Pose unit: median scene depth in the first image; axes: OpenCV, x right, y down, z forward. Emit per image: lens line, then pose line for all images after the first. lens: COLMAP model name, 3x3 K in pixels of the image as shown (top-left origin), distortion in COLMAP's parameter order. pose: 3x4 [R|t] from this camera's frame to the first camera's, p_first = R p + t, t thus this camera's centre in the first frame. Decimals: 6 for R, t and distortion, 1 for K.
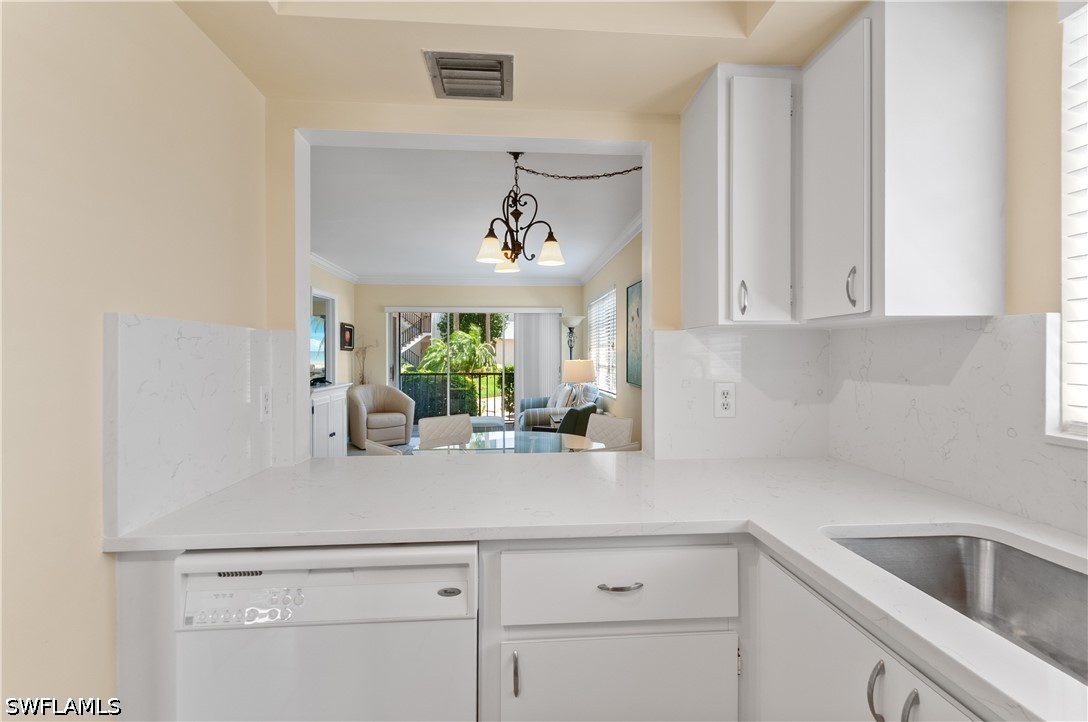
lens RADIAL K [[485.6, 0, 548.5], [0, 485.6, 358.0], [0, 0, 1]] dist [0.002509, 0.000784]
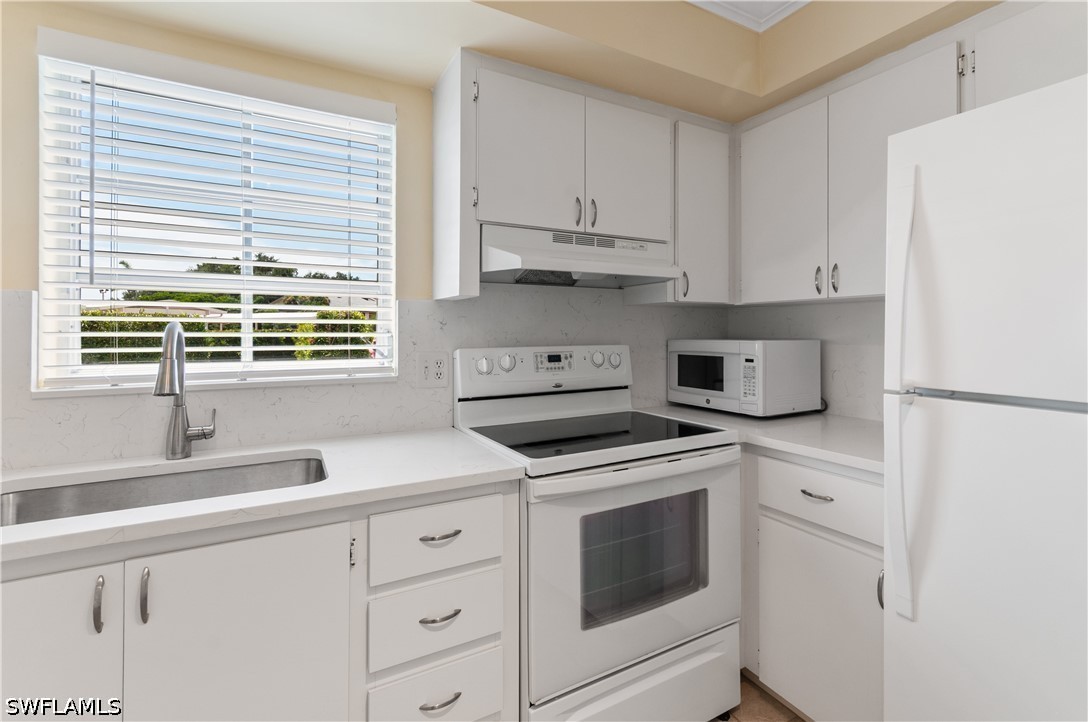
lens RADIAL K [[493.4, 0, 555.2], [0, 493.4, 328.8], [0, 0, 1]] dist [0.003366, 0.000542]
pose [[-0.412014, 0.006187, 0.911156, -0.371312], [0.009408, 0.999953, -0.002535, 0.010309], [-0.911129, 0.007528, -0.412053, 0.199031]]
